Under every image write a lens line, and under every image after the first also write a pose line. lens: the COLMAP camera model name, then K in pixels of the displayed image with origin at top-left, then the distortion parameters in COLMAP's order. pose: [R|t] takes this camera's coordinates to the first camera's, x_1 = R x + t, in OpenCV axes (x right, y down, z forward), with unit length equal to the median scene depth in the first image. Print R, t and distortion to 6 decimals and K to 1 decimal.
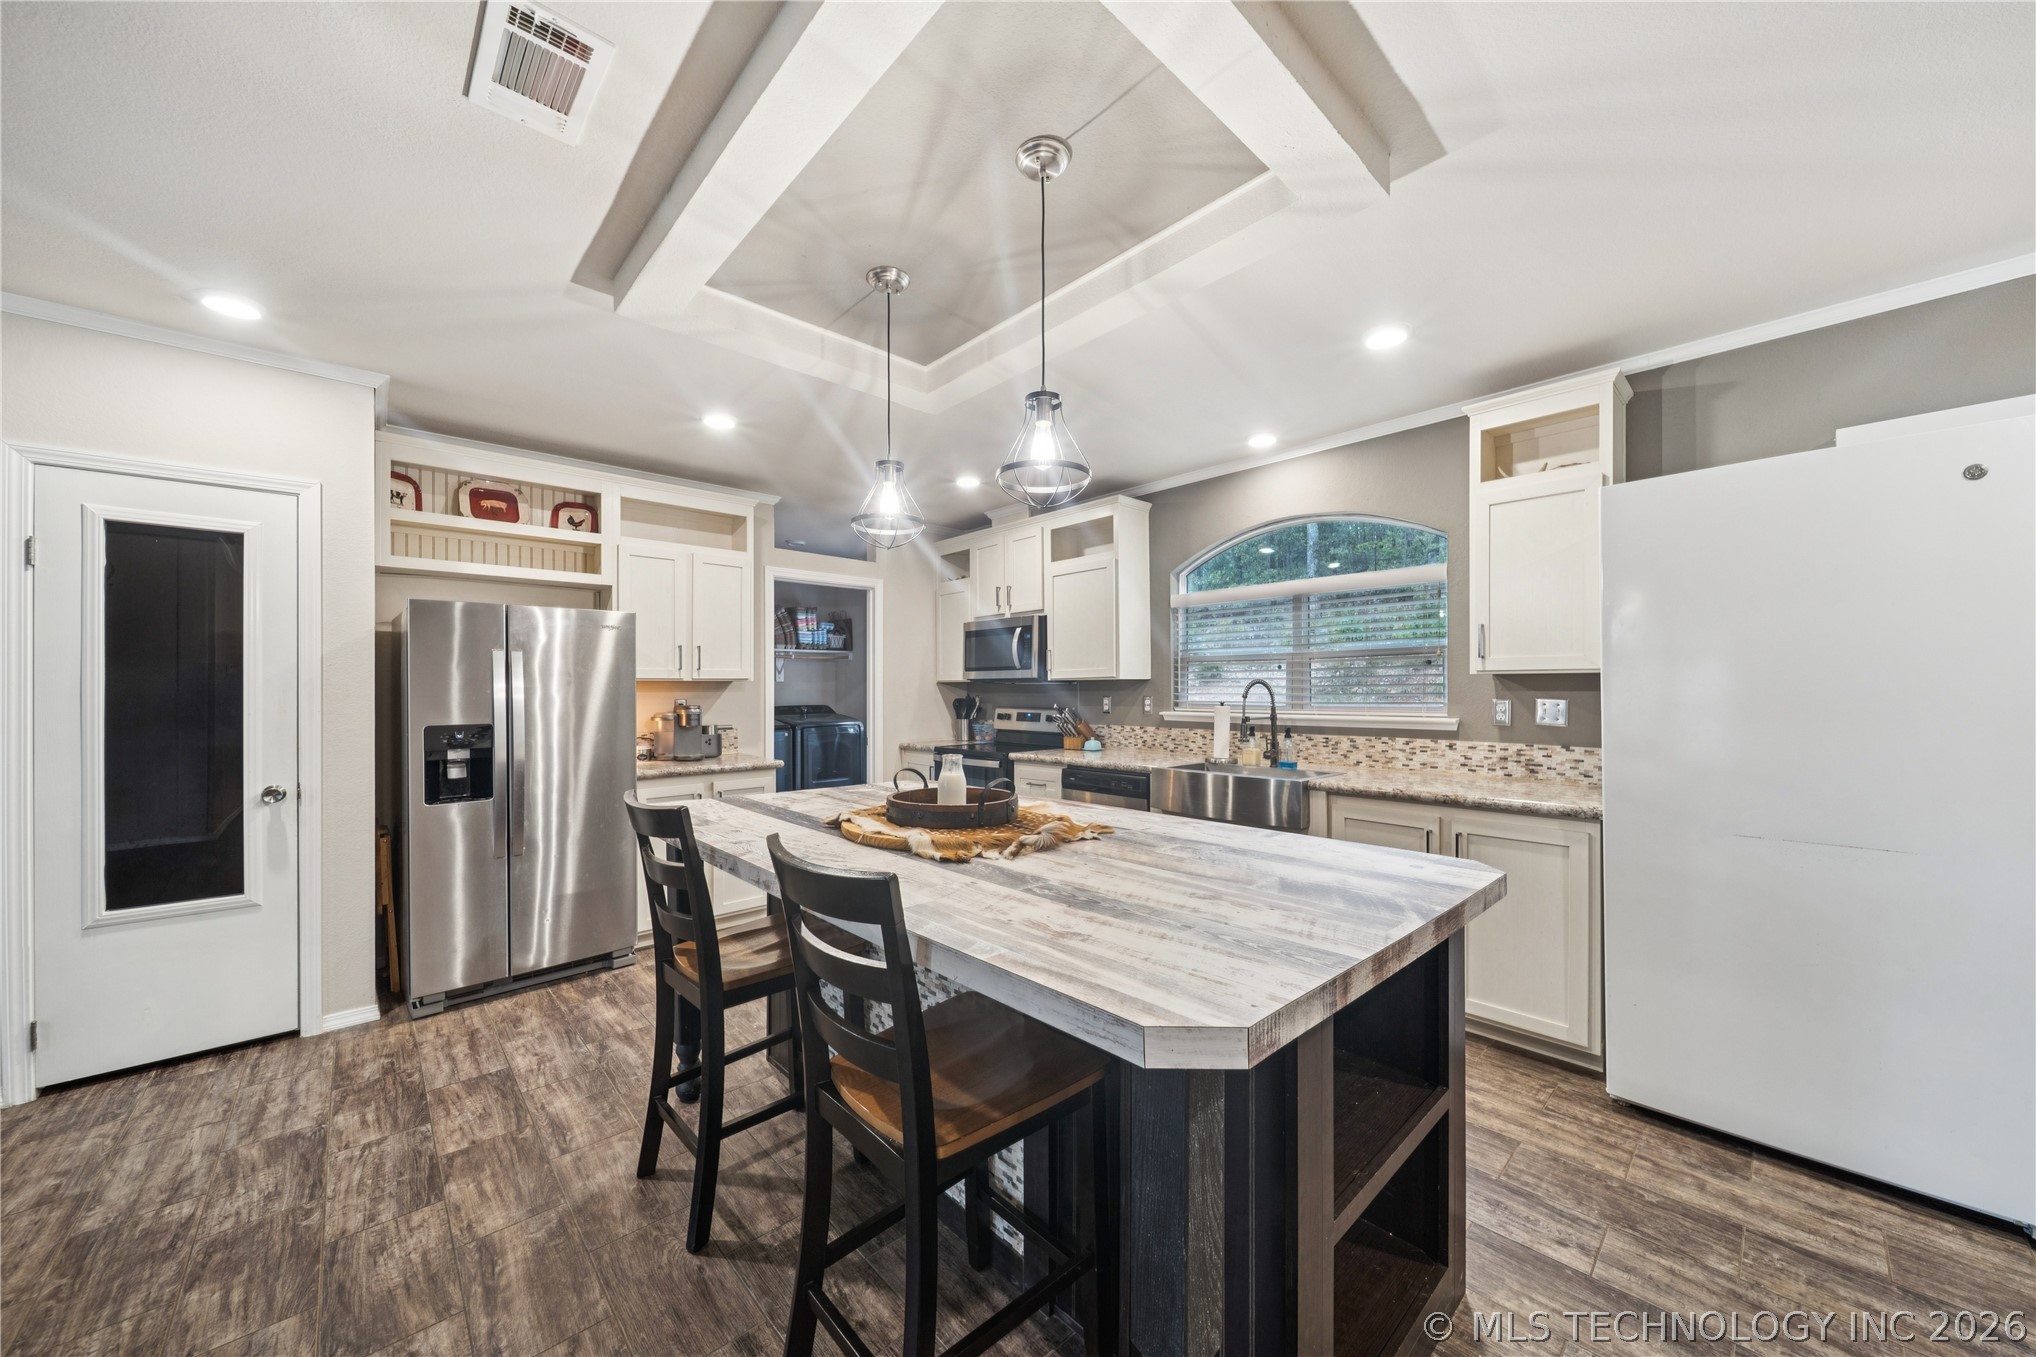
lens RADIAL K [[720.7, 0, 1023.1], [0, 720.7, 690.5], [0, 0, 1]] dist [0.000861, -0.001185]
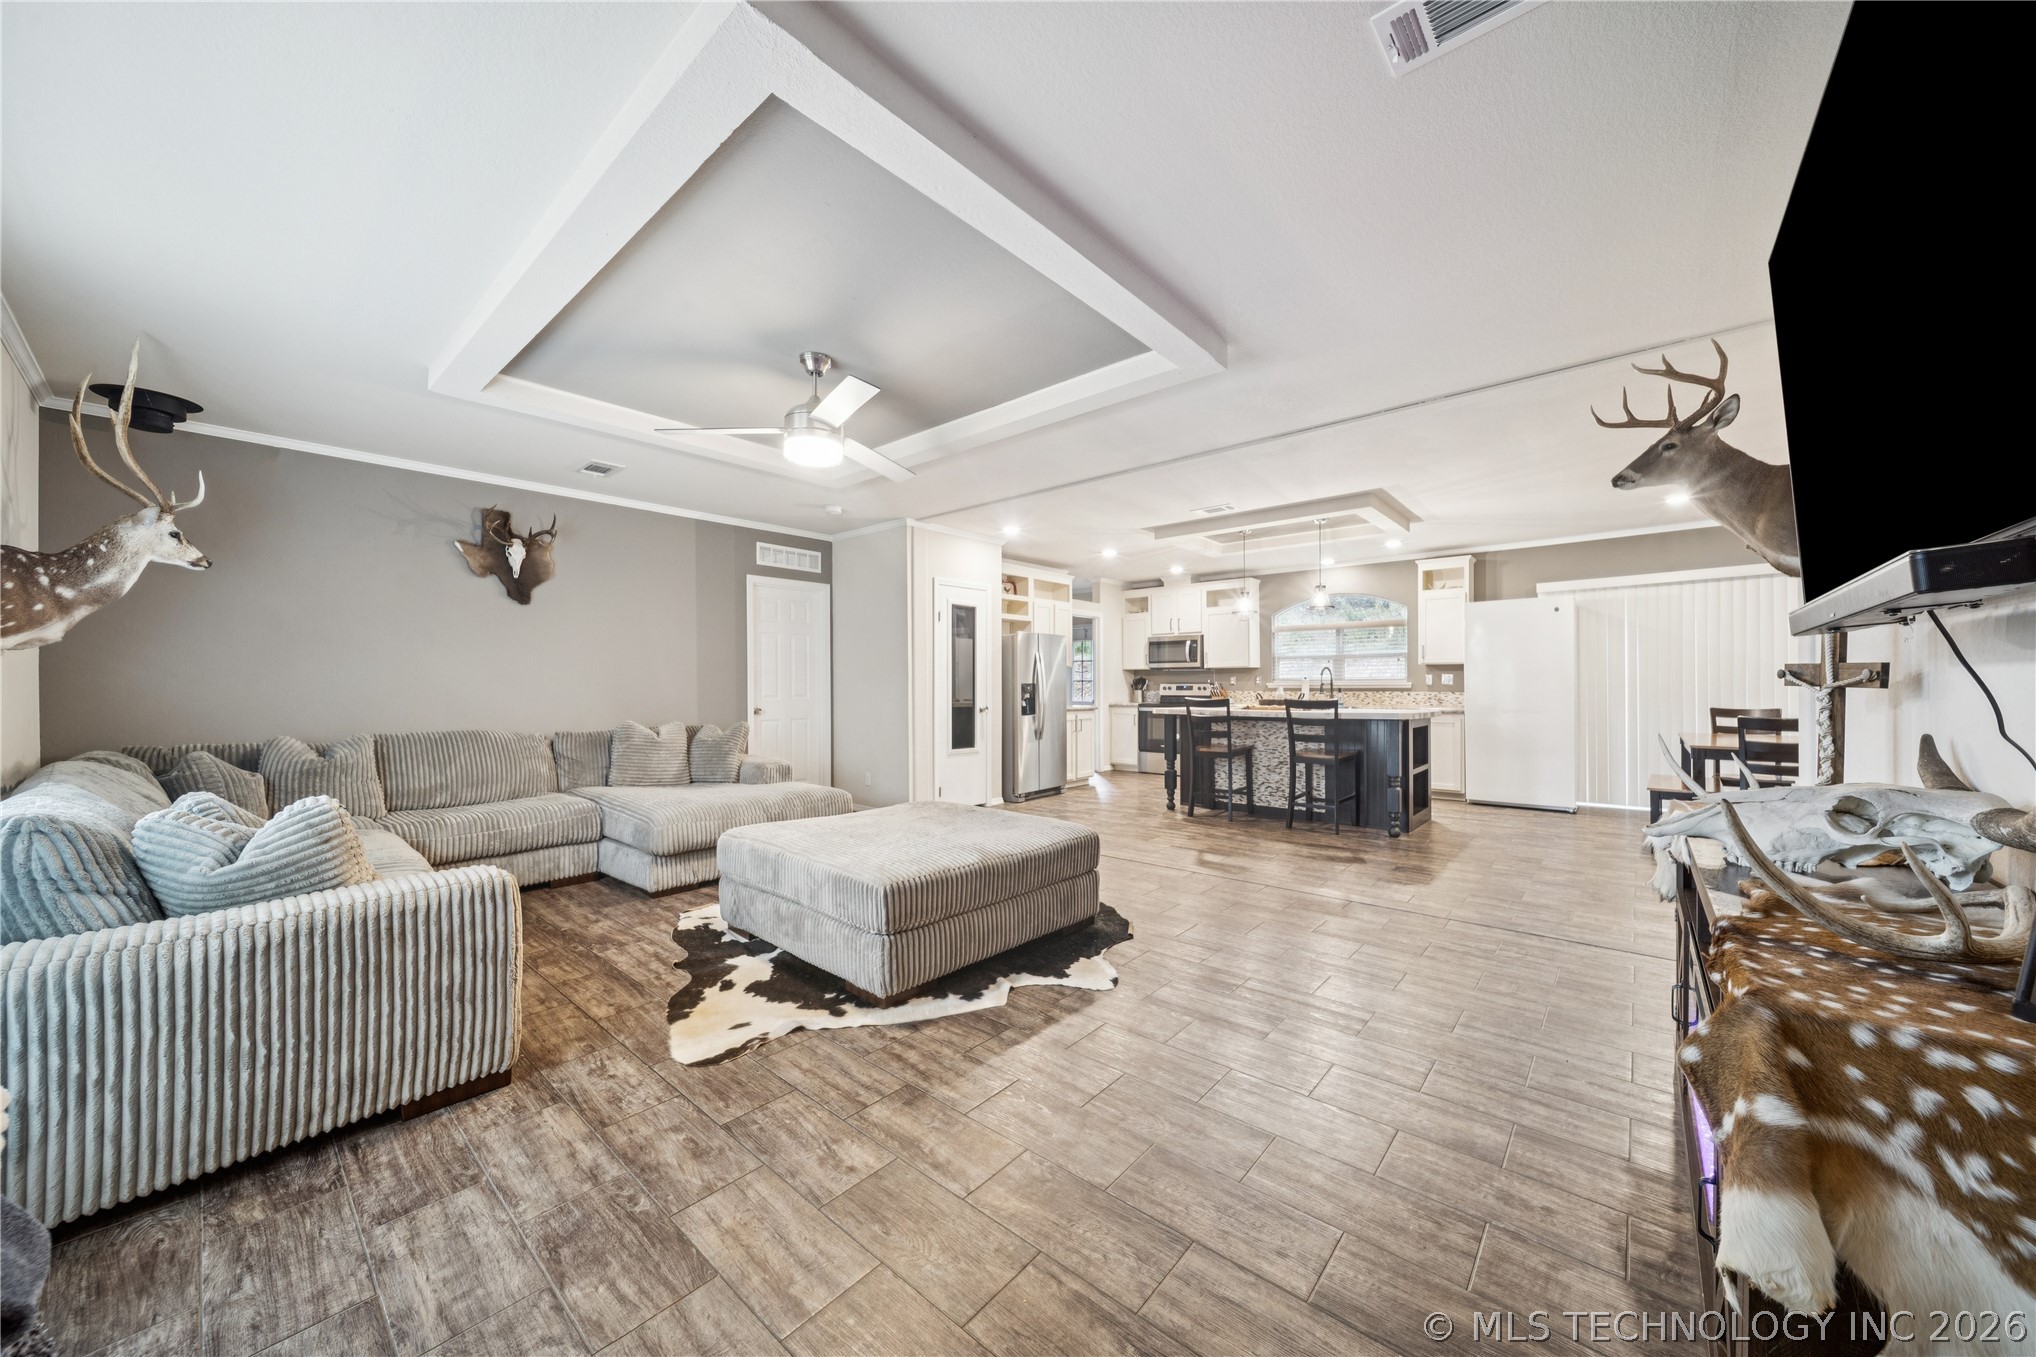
lens RADIAL K [[715.0, 0, 1019.2], [0, 715.0, 680.4], [0, 0, 1]] dist [-0.000622, -0.001269]
pose [[0.993792, 0.002225, 0.111228, -0.907672], [-0.001208, 0.999957, -0.009211, 0.050189], [-0.111243, 0.009019, 0.993752, -1.157980]]
